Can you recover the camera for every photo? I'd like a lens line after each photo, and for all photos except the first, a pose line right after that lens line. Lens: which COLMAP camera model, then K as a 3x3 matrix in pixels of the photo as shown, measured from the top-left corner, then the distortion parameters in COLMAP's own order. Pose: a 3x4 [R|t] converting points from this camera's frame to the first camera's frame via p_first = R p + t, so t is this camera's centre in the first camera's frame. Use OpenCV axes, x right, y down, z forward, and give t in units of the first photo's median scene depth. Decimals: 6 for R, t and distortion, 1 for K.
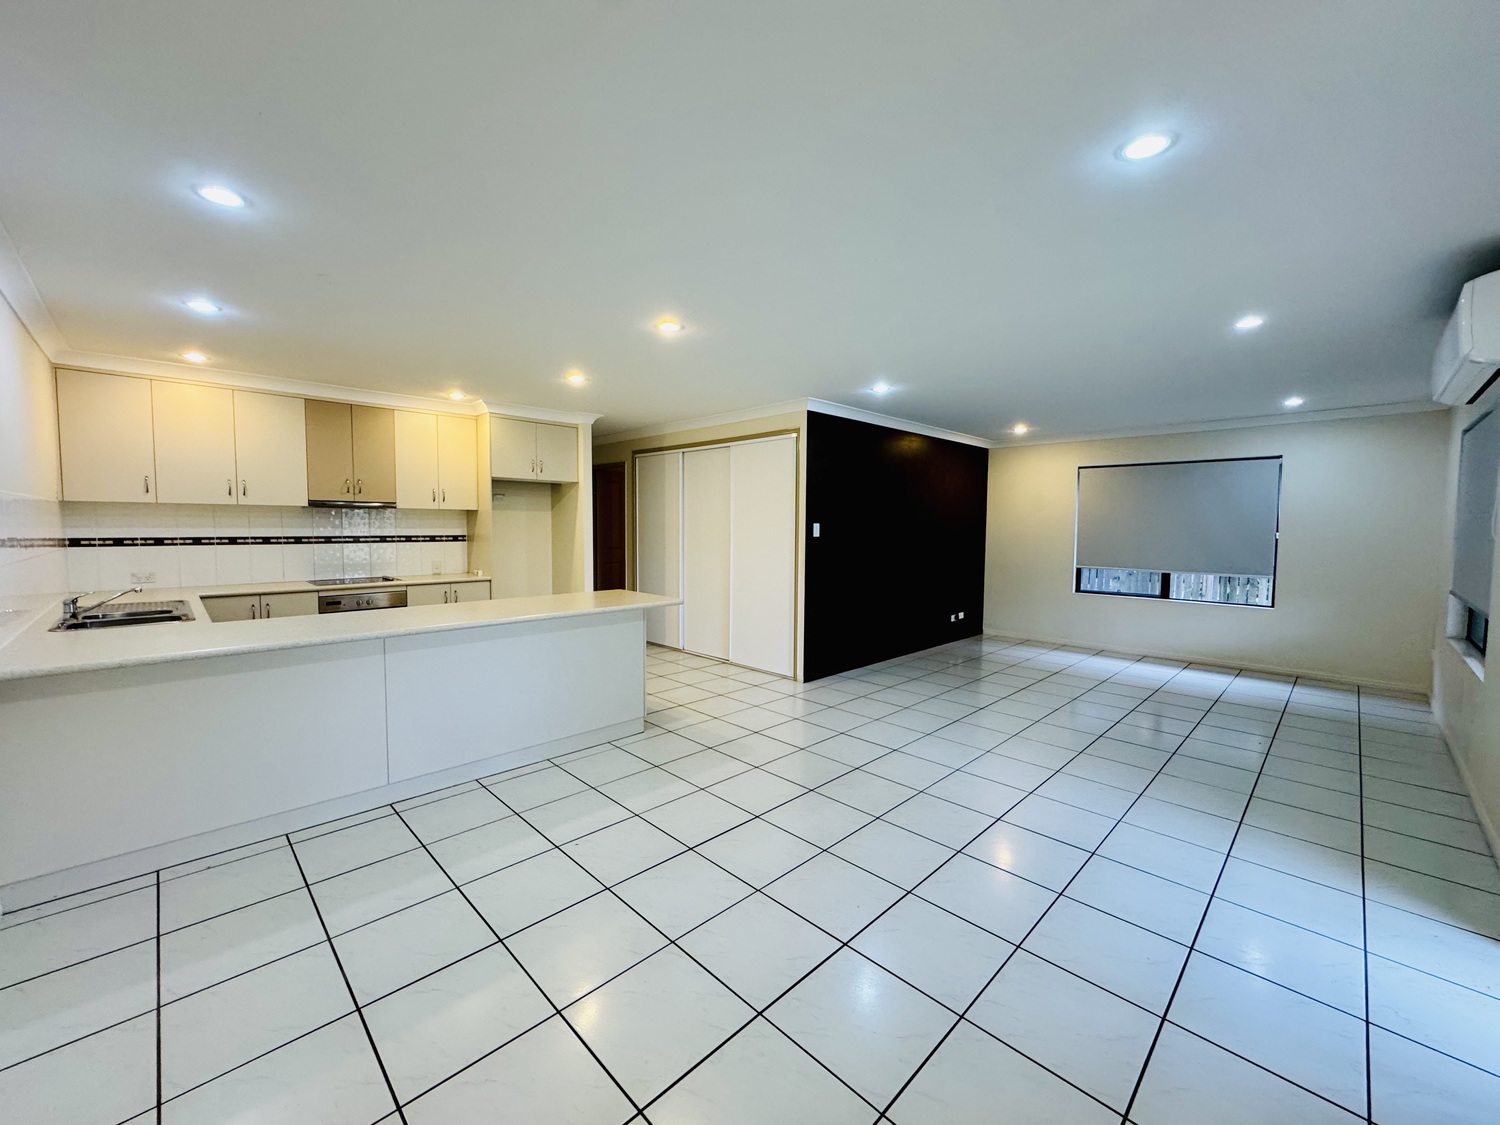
lens RADIAL K [[598.2, 0, 755.4], [0, 598.2, 557.4], [0, 0, 1]] dist [0.000856, -0.000387]
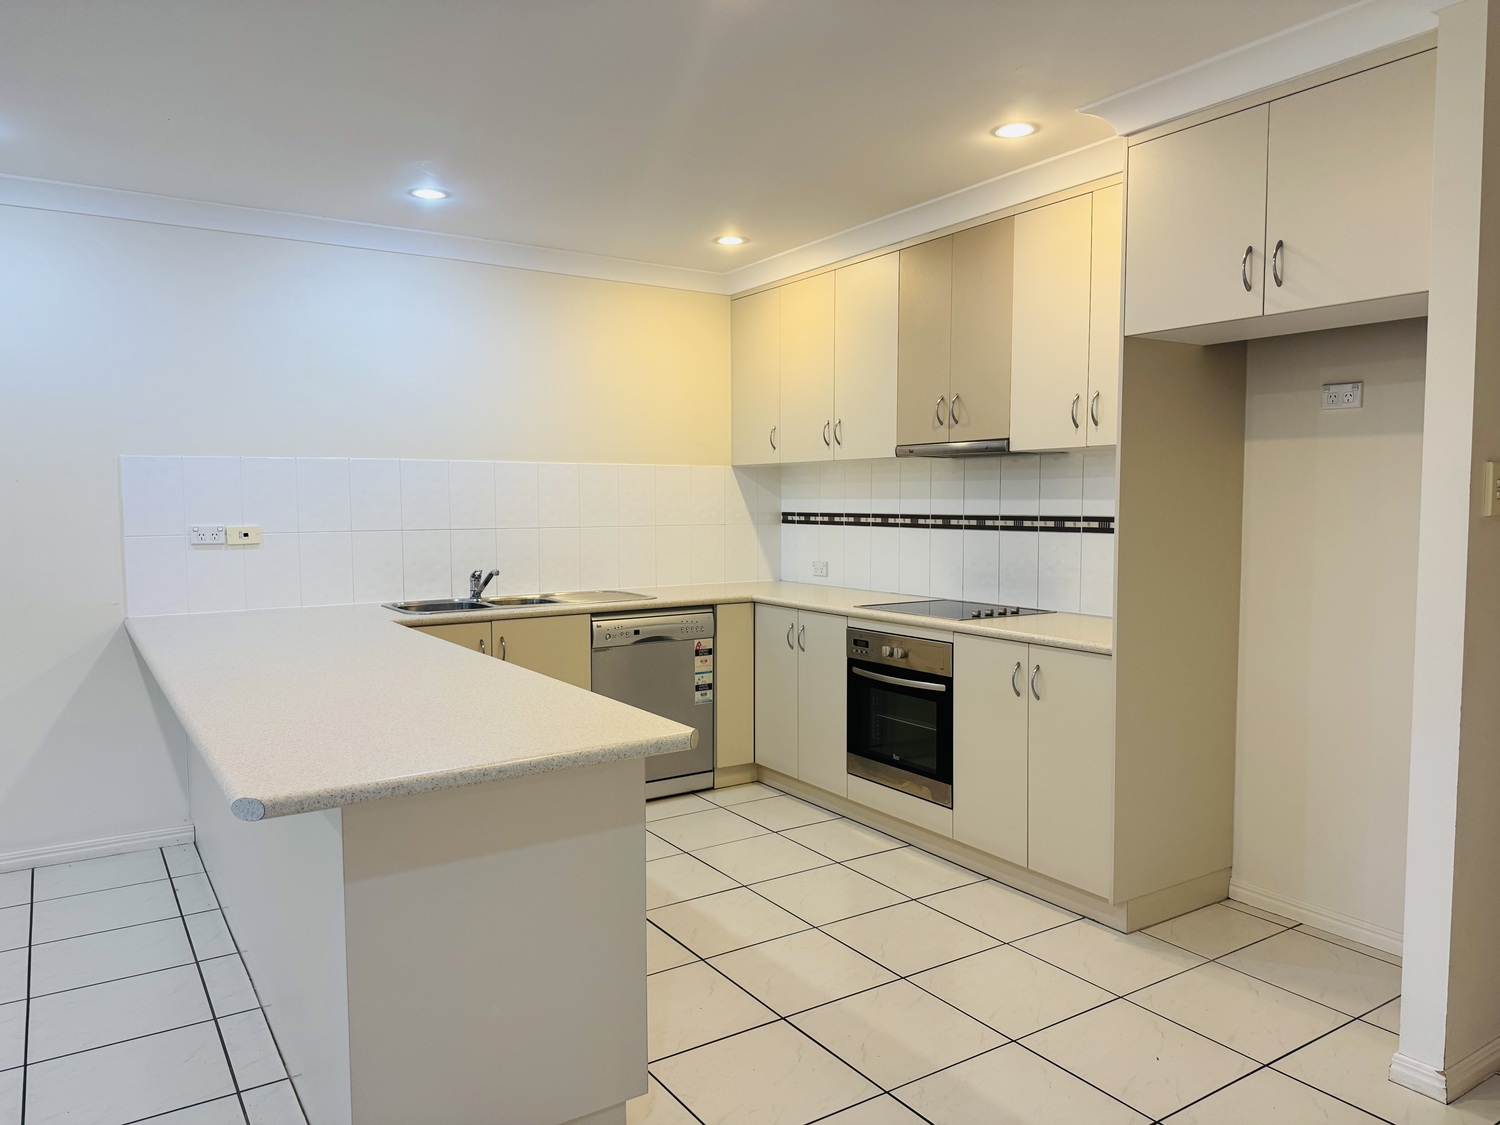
lens RADIAL K [[1055.5, 0, 751.1], [0, 1055.5, 572.3], [0, 0, 1]] dist [0.034875, -0.000056]
pose [[-0.181449, 0.059354, -0.981607, 0.182364], [-0.057016, 0.995863, 0.070755, -0.039650], [0.981746, 0.068806, -0.177315, 0.982506]]
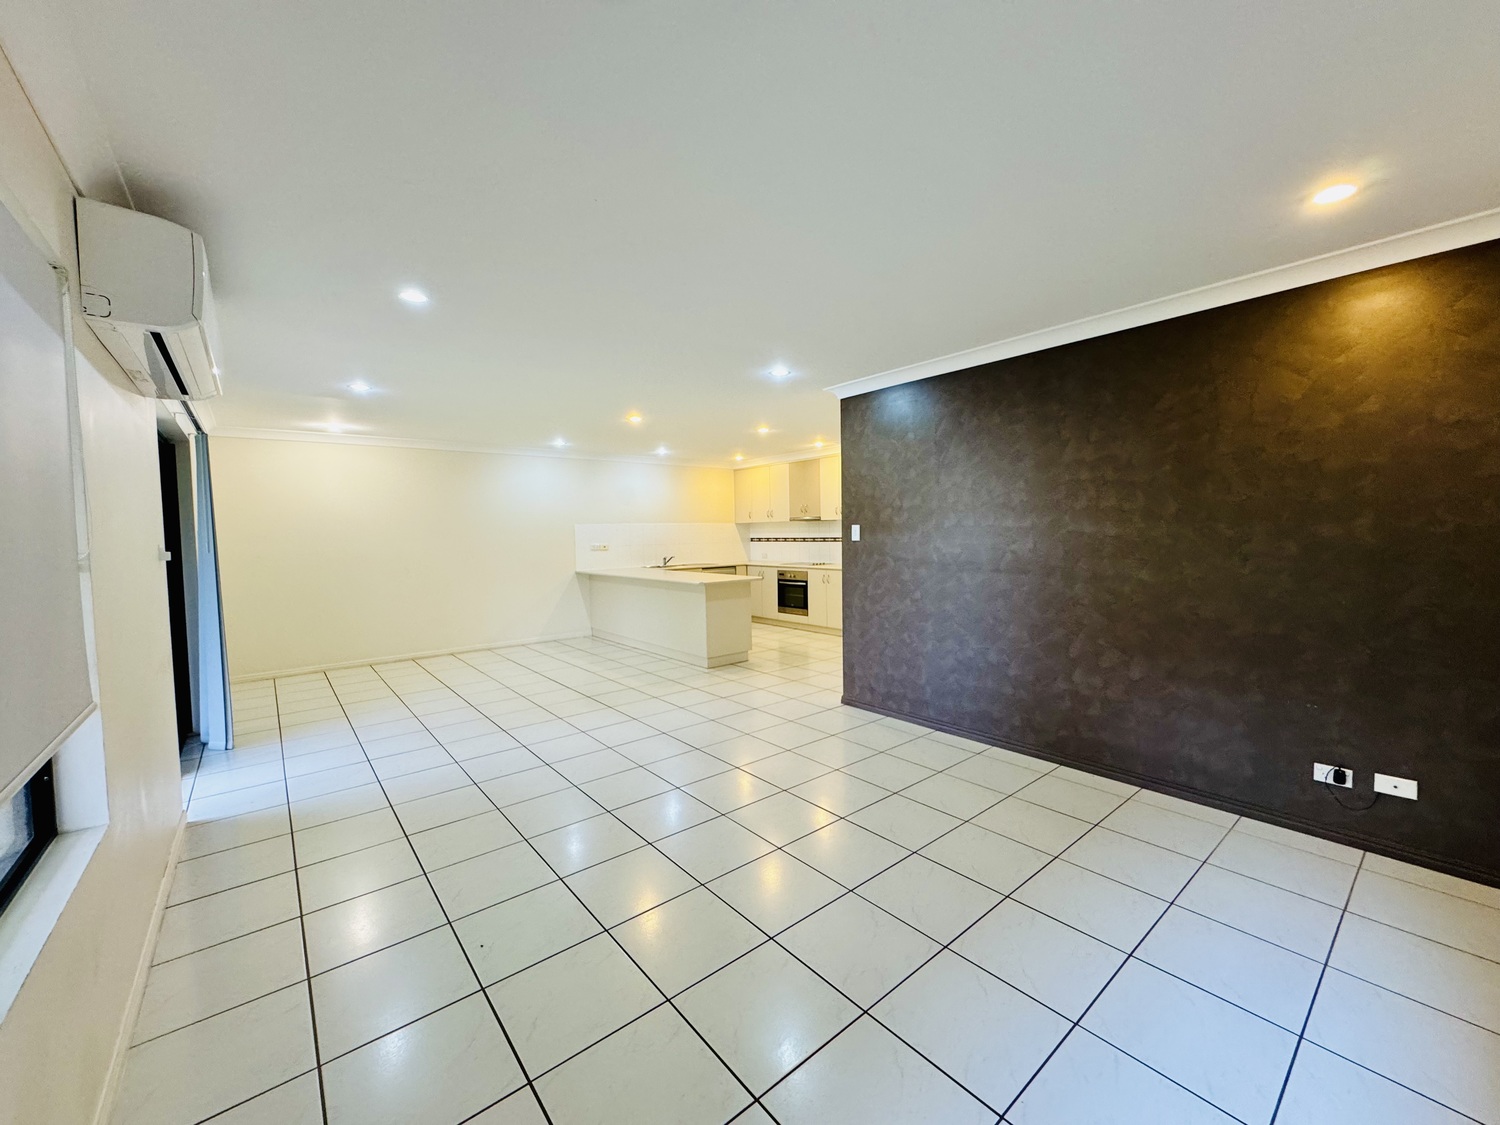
lens RADIAL K [[598.2, 0, 749.2], [0, 598.2, 555.4], [0, 0, 1]] dist [0.000856, -0.000387]
pose [[-0.078548, 0.033347, -0.996352, 0.992922], [-0.040372, 0.998514, 0.036602, -0.040040], [0.996093, 0.043100, -0.077085, 0.961376]]
